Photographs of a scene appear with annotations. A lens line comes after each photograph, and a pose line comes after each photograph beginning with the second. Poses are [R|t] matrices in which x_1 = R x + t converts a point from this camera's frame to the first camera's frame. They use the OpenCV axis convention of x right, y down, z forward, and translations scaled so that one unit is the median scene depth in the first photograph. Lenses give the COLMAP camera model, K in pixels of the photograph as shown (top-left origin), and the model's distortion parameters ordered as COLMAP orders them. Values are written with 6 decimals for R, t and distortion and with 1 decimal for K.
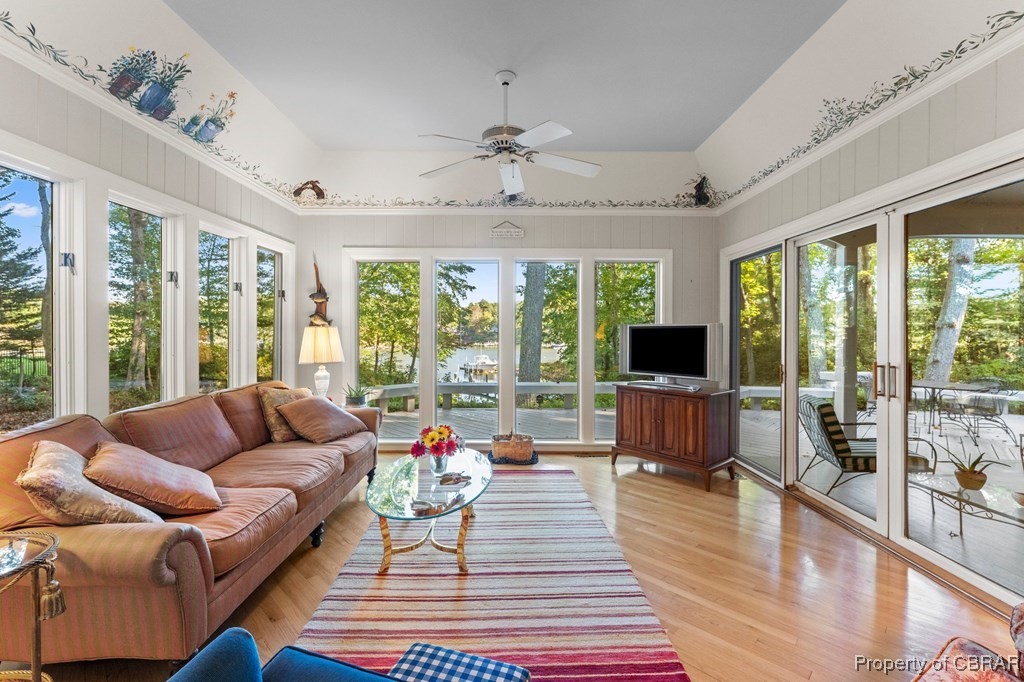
lens RADIAL K [[446.0, 0, 508.4], [0, 446.0, 334.5], [0, 0, 1]] dist [-0.000462, 0.000186]
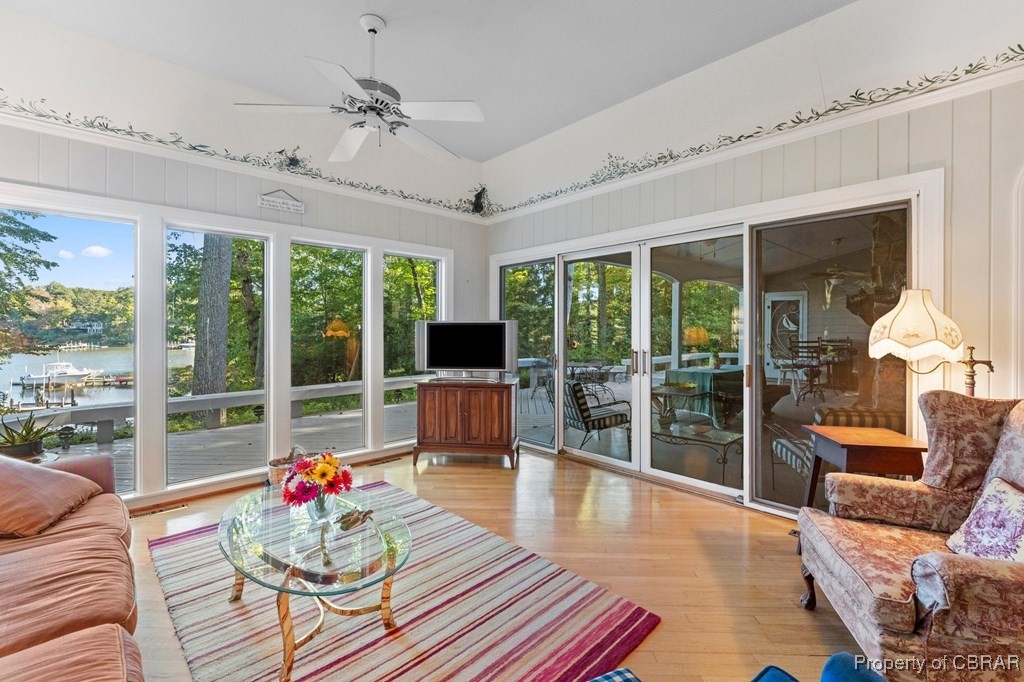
lens RADIAL K [[446.0, 0, 510.4], [0, 446.0, 332.5], [0, 0, 1]] dist [-0.000462, 0.000186]
pose [[0.727107, -0.008959, 0.686466, -0.291716], [0.006107, 0.999960, 0.006582, -0.001986], [-0.686497, -0.000594, 0.727133, 0.160652]]
